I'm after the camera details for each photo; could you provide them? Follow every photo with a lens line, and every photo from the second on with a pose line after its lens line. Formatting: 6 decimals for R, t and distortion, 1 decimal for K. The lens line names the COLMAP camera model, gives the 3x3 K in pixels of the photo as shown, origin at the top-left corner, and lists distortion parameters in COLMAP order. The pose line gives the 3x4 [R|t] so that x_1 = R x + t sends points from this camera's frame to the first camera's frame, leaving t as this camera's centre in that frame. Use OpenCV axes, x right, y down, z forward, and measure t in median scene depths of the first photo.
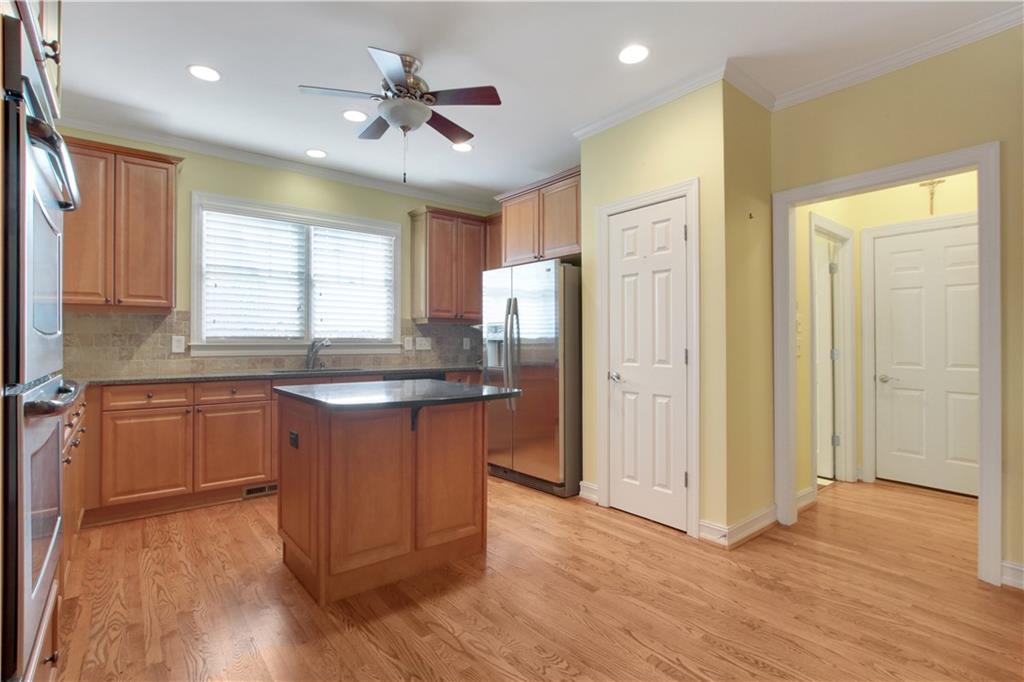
lens RADIAL K [[492.9, 0, 507.0], [0, 492.9, 345.0], [0, 0, 1]] dist [-0.035747, 0.006796]
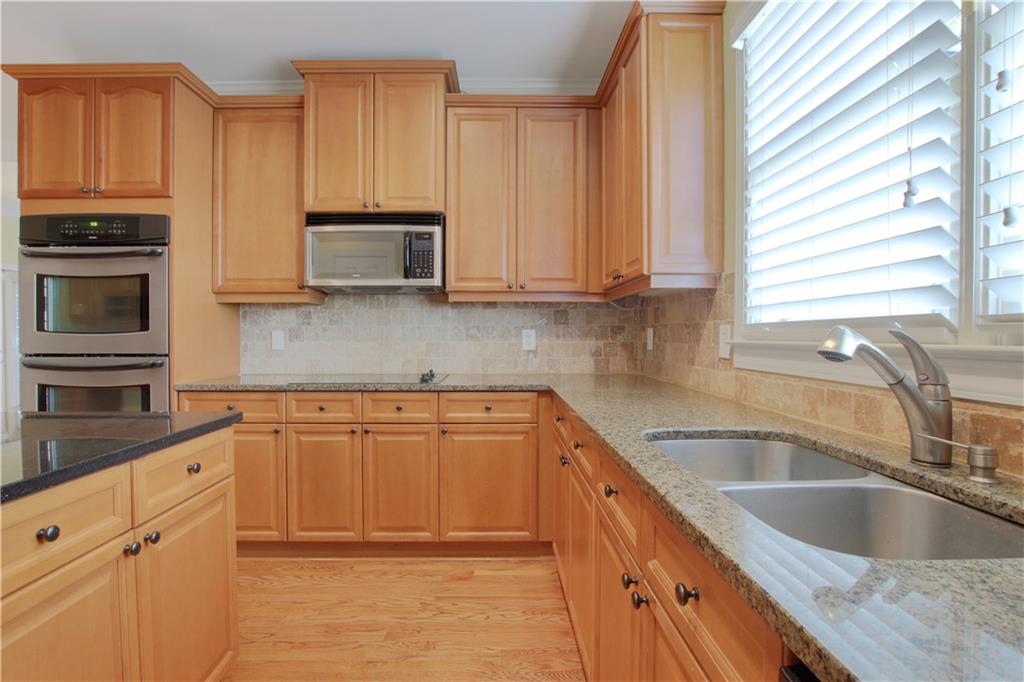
lens RADIAL K [[492.9, 0, 493.2], [0, 492.9, 338.3], [0, 0, 1]] dist [-0.035747, 0.006796]
pose [[-0.628473, 0.004887, -0.777816, -0.140863], [-0.004964, 0.999935, 0.010294, -0.008579], [0.777815, 0.010331, -0.628408, 1.172340]]
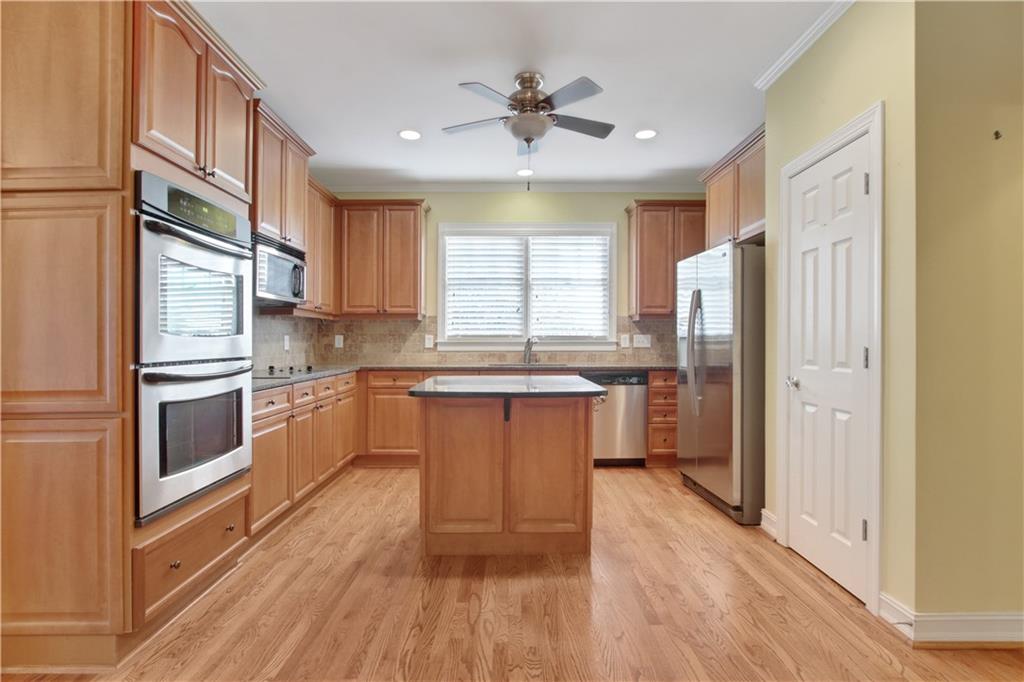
lens RADIAL K [[492.9, 0, 509.2], [0, 492.9, 342.2], [0, 0, 1]] dist [-0.035747, 0.006796]
pose [[0.780747, 0.000879, -0.624847, 0.330175], [-0.001593, 0.999999, -0.000583, 0.001001], [0.624845, 0.001451, 0.780747, 0.103507]]
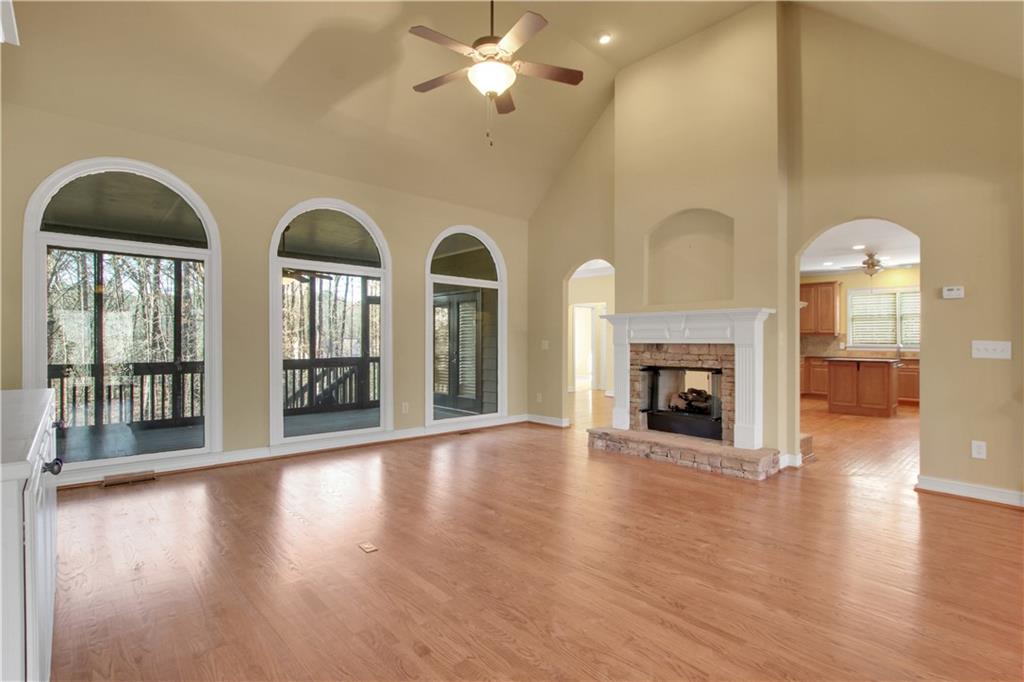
lens RADIAL K [[492.9, 0, 506.7], [0, 492.9, 340.2], [0, 0, 1]] dist [-0.035747, 0.006796]
pose [[0.055718, -0.002900, -0.998442, 2.046756], [-0.008177, 0.999961, -0.003360, -0.008492], [0.998413, 0.008351, 0.055692, -1.099422]]
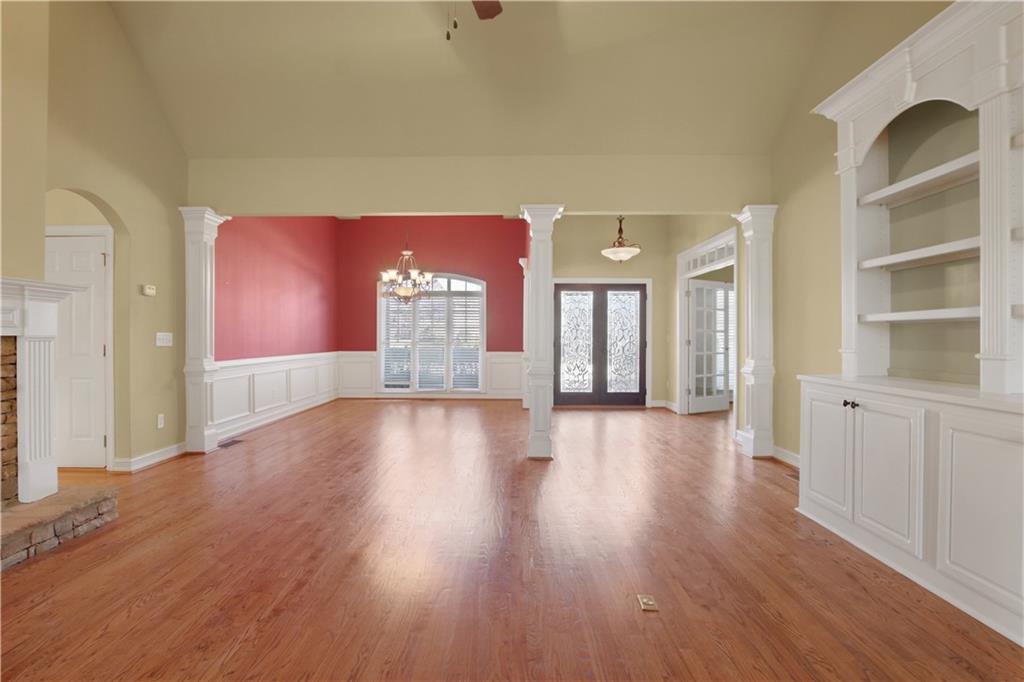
lens RADIAL K [[492.9, 0, 501.5], [0, 492.9, 337.3], [0, 0, 1]] dist [-0.035747, 0.006796]
pose [[0.624014, 0.002090, 0.781410, 0.686668], [-0.000260, 0.999997, -0.002467, -0.002965], [-0.781413, 0.001336, 0.624013, -1.501317]]
